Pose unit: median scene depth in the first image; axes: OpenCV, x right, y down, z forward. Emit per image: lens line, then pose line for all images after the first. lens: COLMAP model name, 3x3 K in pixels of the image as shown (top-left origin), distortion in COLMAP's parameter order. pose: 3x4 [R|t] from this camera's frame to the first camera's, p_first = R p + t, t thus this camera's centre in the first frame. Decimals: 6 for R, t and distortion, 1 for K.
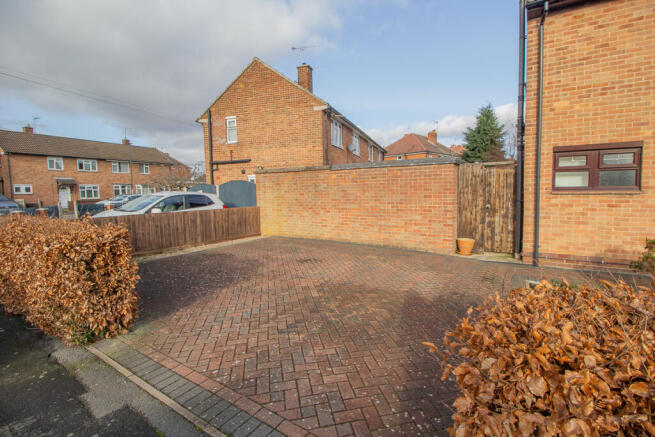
lens RADIAL K [[302.4, 0, 336.3], [0, 302.4, 214.8], [0, 0, 1]] dist [-0.000006, -0.013467]
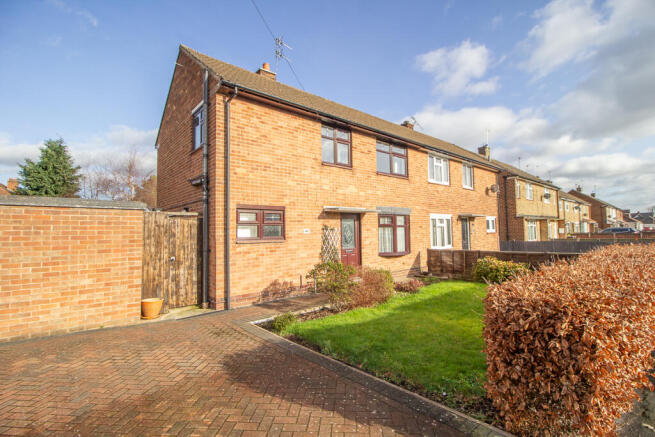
lens RADIAL K [[302.4, 0, 336.3], [0, 302.4, 214.8], [0, 0, 1]] dist [-0.000006, -0.013467]
pose [[0.270263, 0.068117, 0.960374, -0.259298], [0.090028, 0.991336, -0.095648, -0.027145], [-0.958568, 0.112311, 0.261789, 0.255614]]
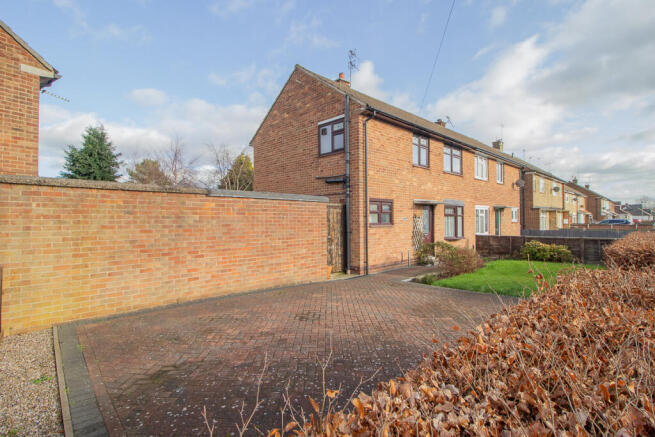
lens RADIAL K [[320.5, 0, 323.9], [0, 320.5, 215.7], [0, 0, 1]] dist [-0.014118, -0.000454]
pose [[0.240747, 0.028657, 0.970165, -0.804058], [0.077406, 0.995813, -0.048623, -0.054738], [-0.967496, 0.086803, 0.237521, 0.683863]]
